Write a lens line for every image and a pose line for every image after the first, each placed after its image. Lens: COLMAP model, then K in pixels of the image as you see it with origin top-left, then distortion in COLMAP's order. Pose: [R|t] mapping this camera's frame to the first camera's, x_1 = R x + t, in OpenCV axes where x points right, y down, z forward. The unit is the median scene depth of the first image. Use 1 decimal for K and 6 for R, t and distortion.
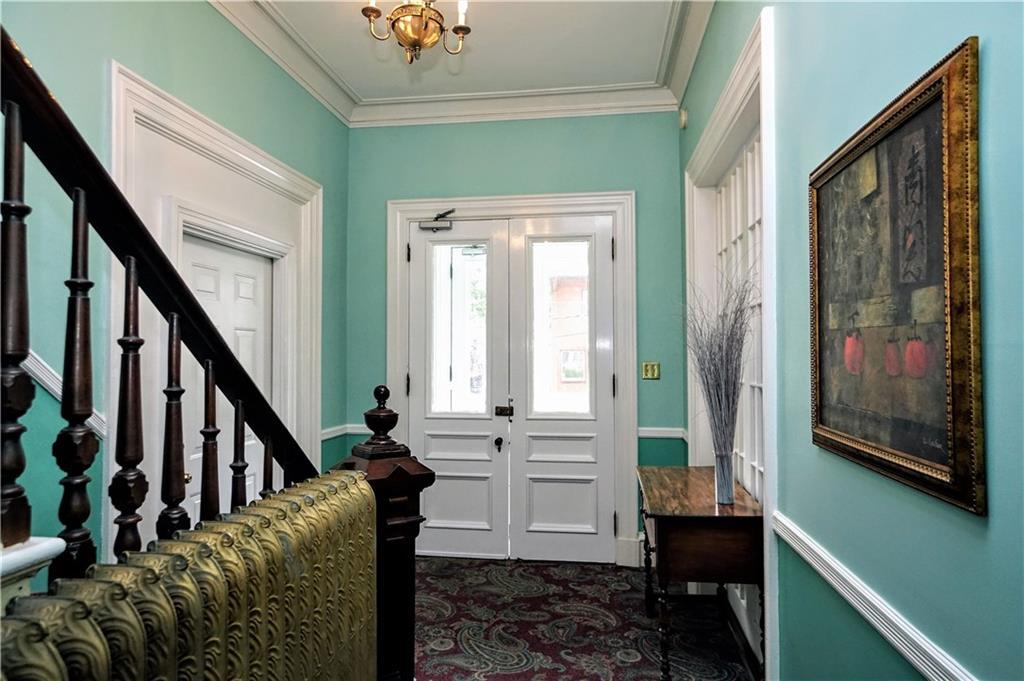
lens RADIAL K [[607.3, 0, 513.1], [0, 607.3, 341.4], [0, 0, 1]] dist [0.000332, 0.010711]
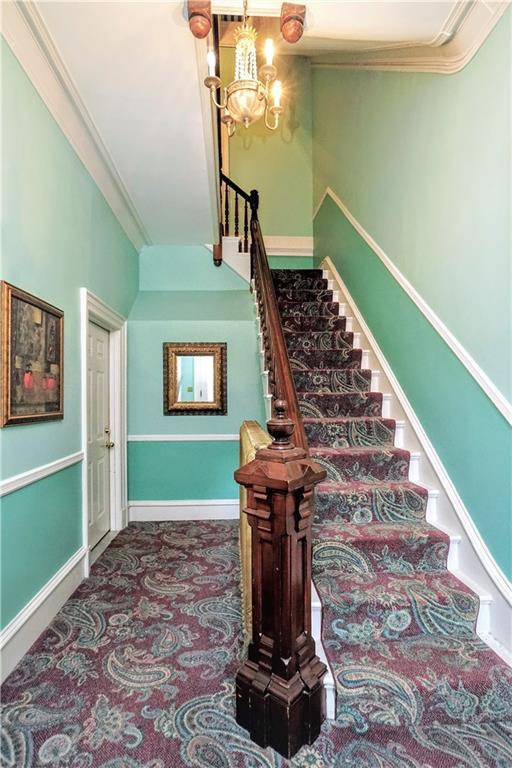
lens RADIAL K [[407.8, 0, 257.8], [0, 407.8, 387.1], [0, 0, 1]] dist [-0.038057, 0.020005]
pose [[-0.976665, 0.005390, -0.214699, 0.111934], [0.015092, 0.998936, -0.043573, 0.065814], [0.214236, -0.045797, -0.975708, 1.960169]]
